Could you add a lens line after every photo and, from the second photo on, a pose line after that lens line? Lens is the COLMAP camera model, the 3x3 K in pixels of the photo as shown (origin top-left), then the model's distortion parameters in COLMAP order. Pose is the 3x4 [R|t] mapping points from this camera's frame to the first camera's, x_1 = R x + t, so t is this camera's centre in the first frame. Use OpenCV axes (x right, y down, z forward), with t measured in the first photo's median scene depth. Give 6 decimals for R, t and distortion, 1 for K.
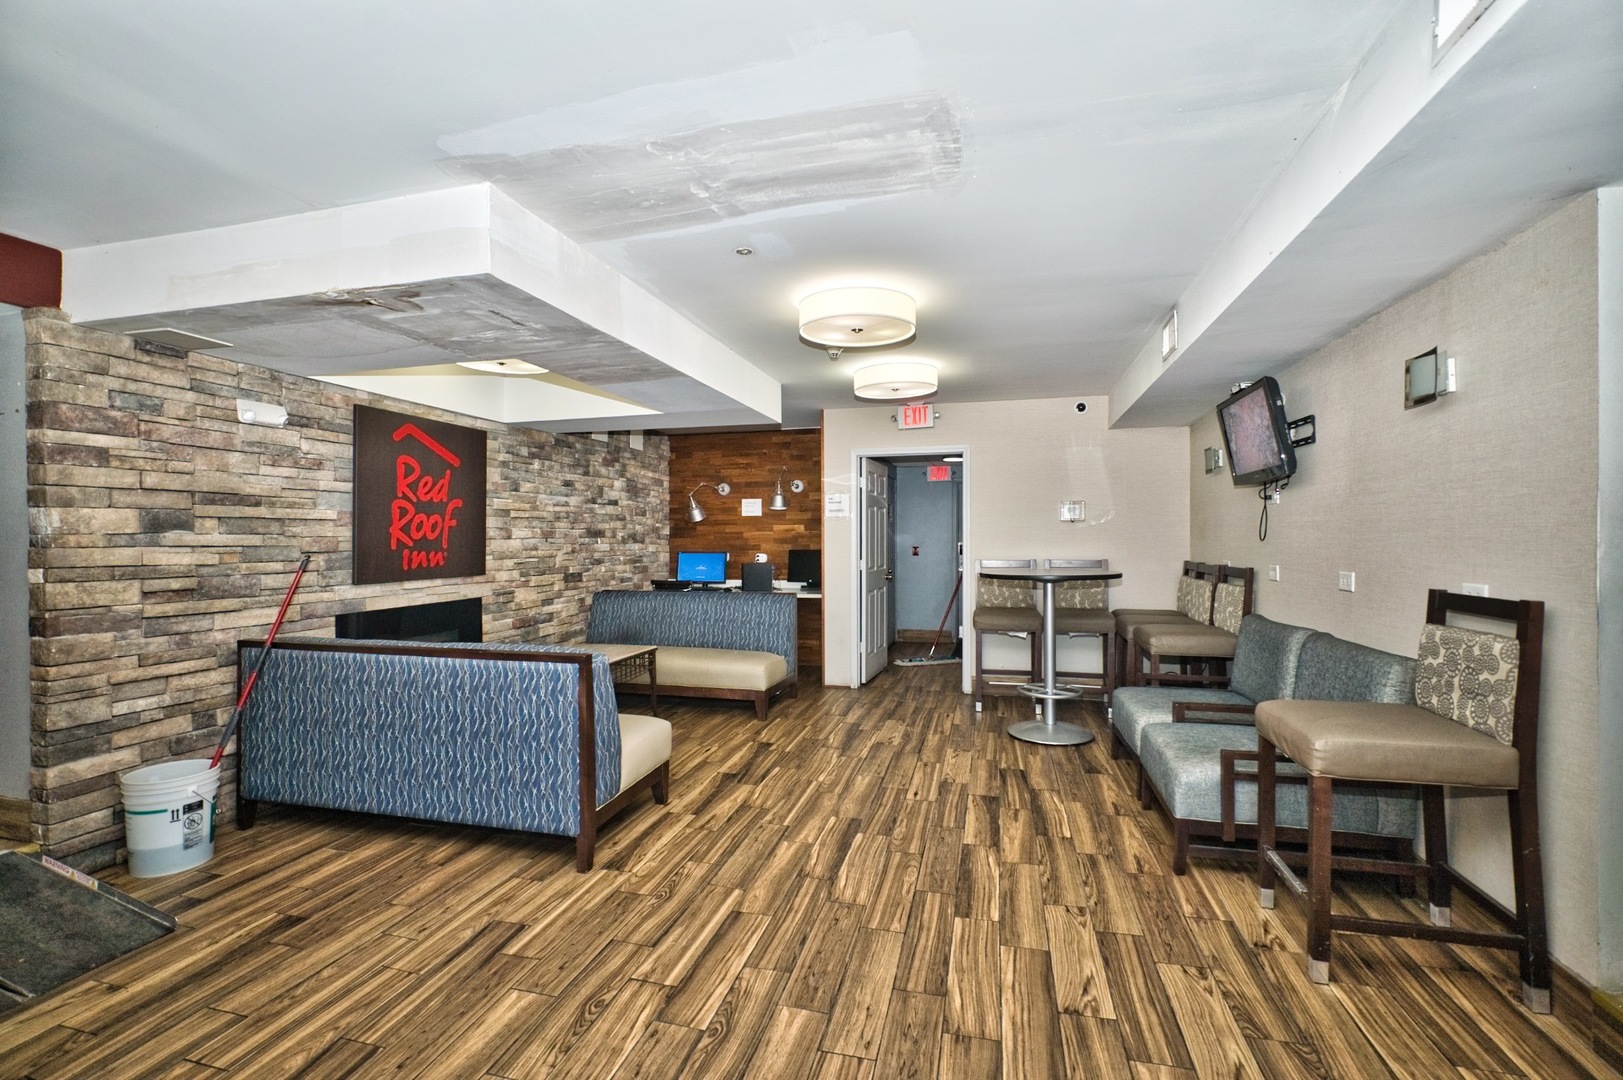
lens RADIAL K [[710.3, 0, 814.9], [0, 710.3, 540.5], [0, 0, 1]] dist [-0.003745, 0.000275]
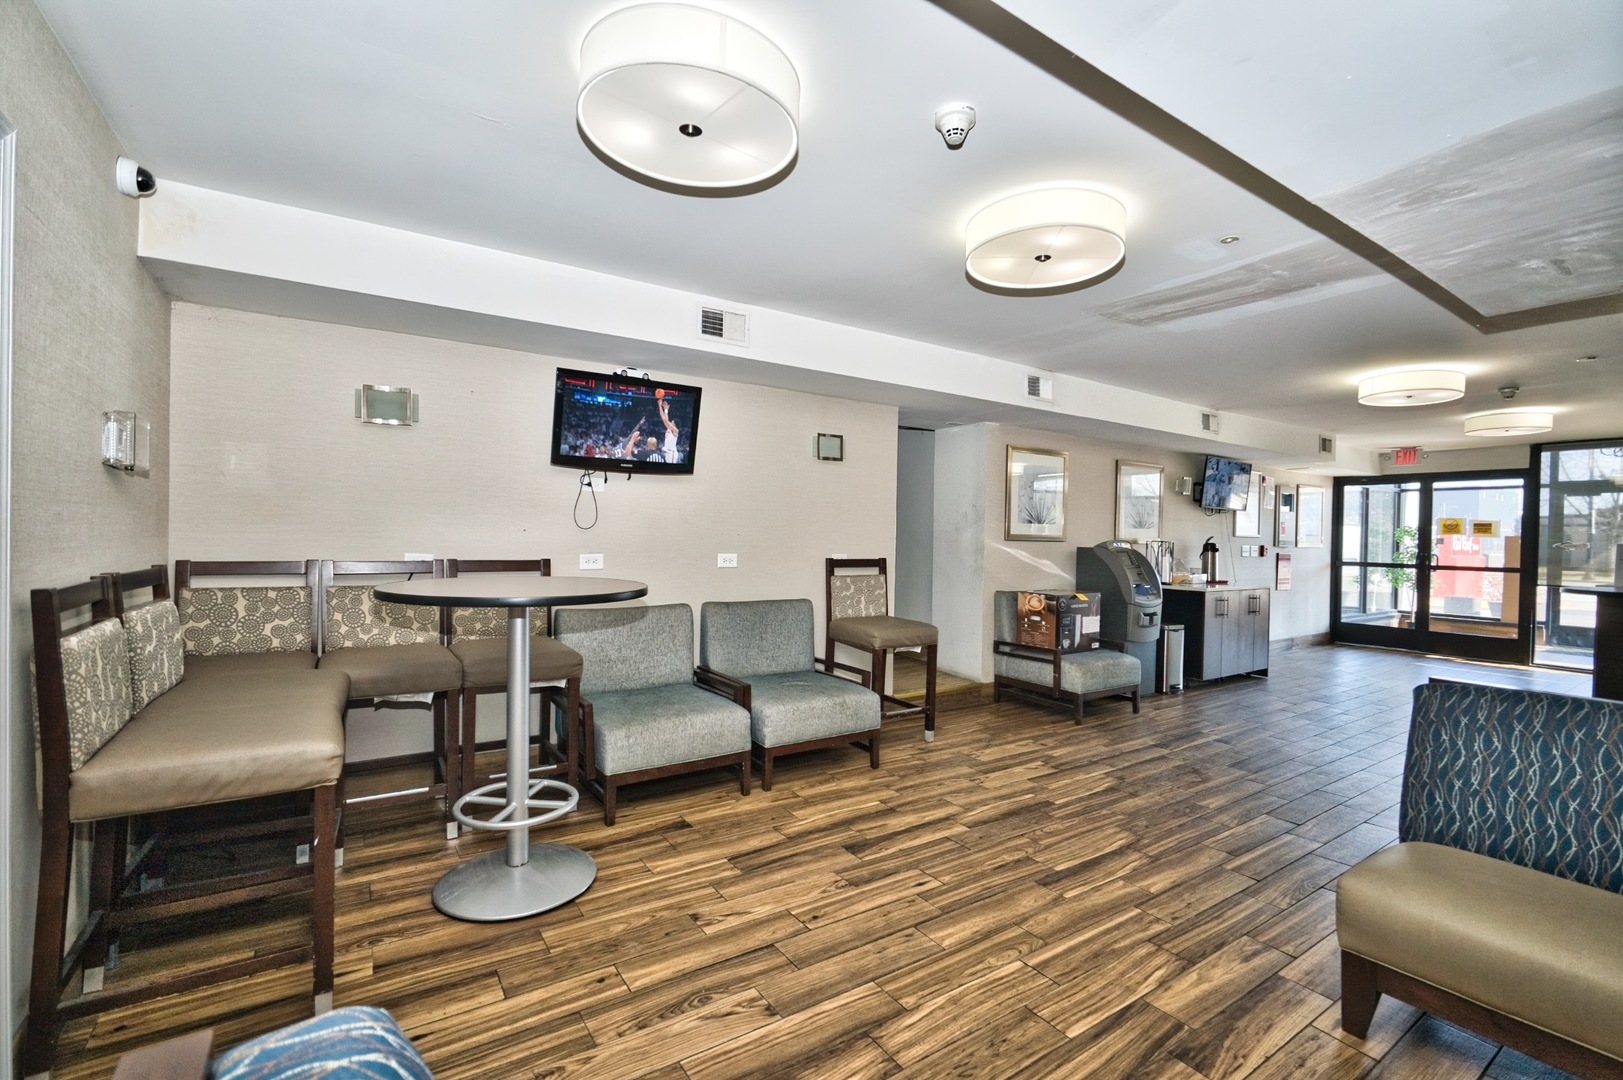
lens RADIAL K [[710.3, 0, 820.7], [0, 710.3, 539.7], [0, 0, 1]] dist [-0.003745, 0.000275]
pose [[-0.751828, -0.017639, 0.659123, -0.287237], [-0.017862, 0.999820, 0.006382, 0.005940], [-0.659117, -0.006976, -0.752008, 1.850905]]
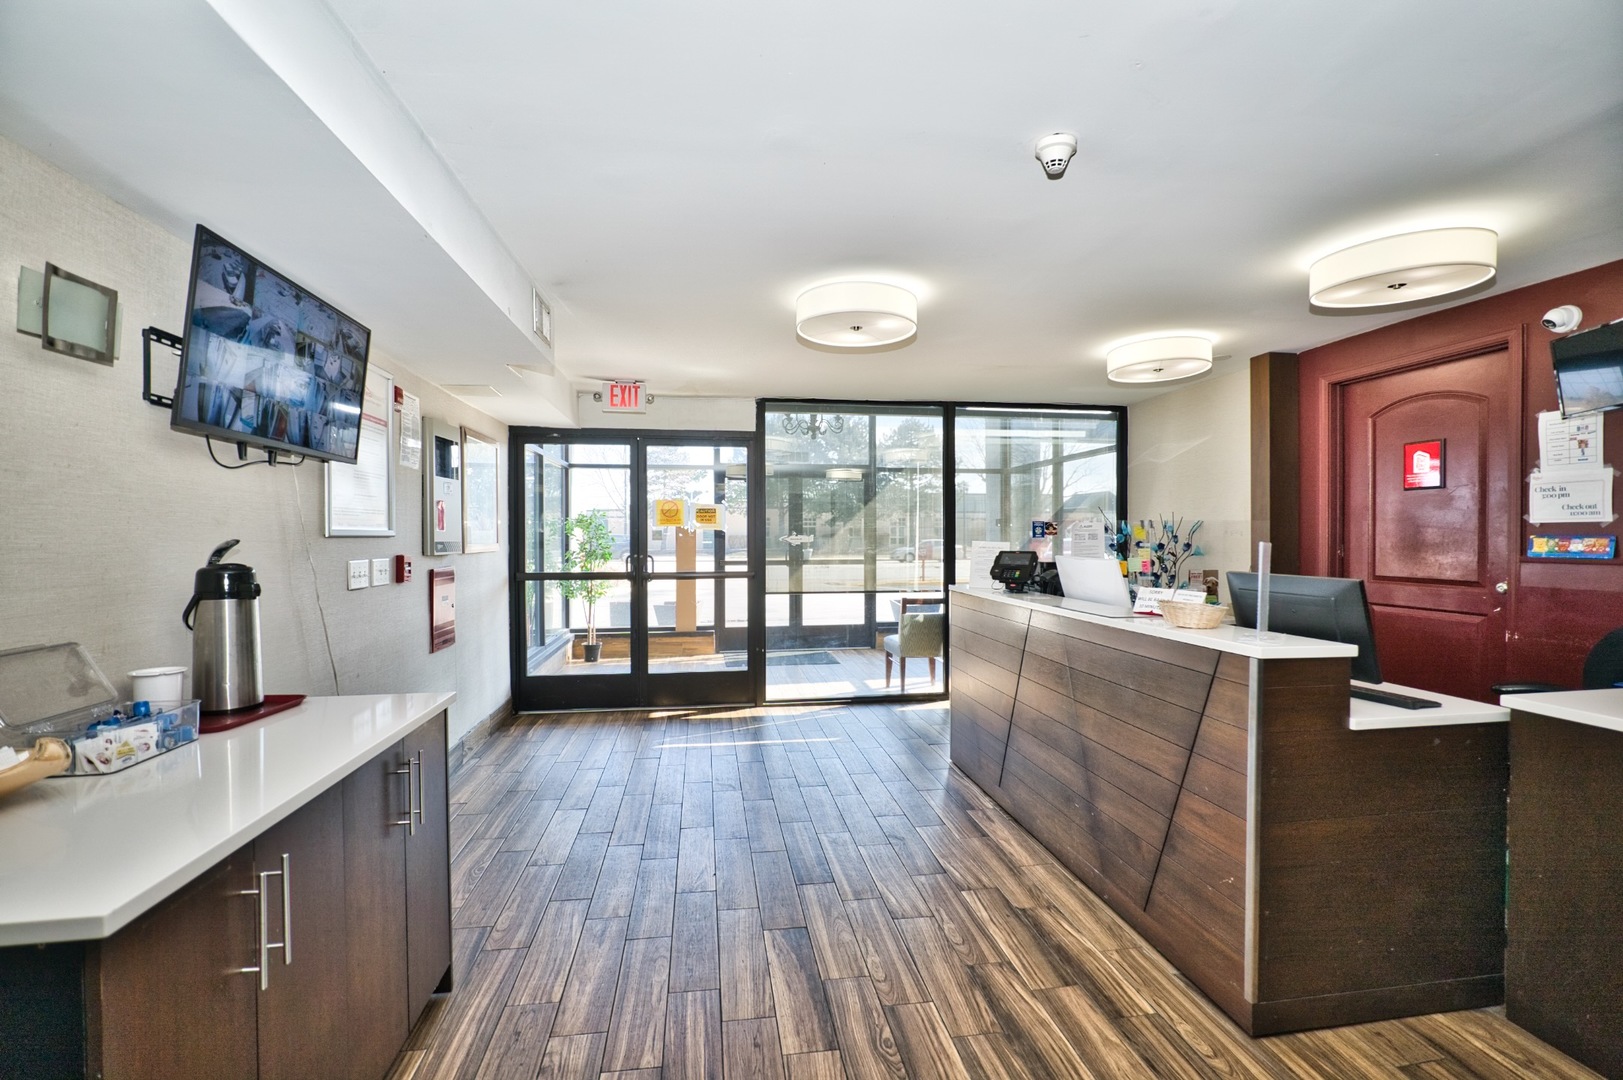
lens RADIAL K [[710.3, 0, 811.1], [0, 710.3, 534.5], [0, 0, 1]] dist [-0.003745, 0.000275]
pose [[-0.922246, 0.001598, -0.386601, -0.189492], [0.001308, 0.999999, 0.001015, -0.000816], [0.386602, 0.000430, -0.922246, 1.329756]]
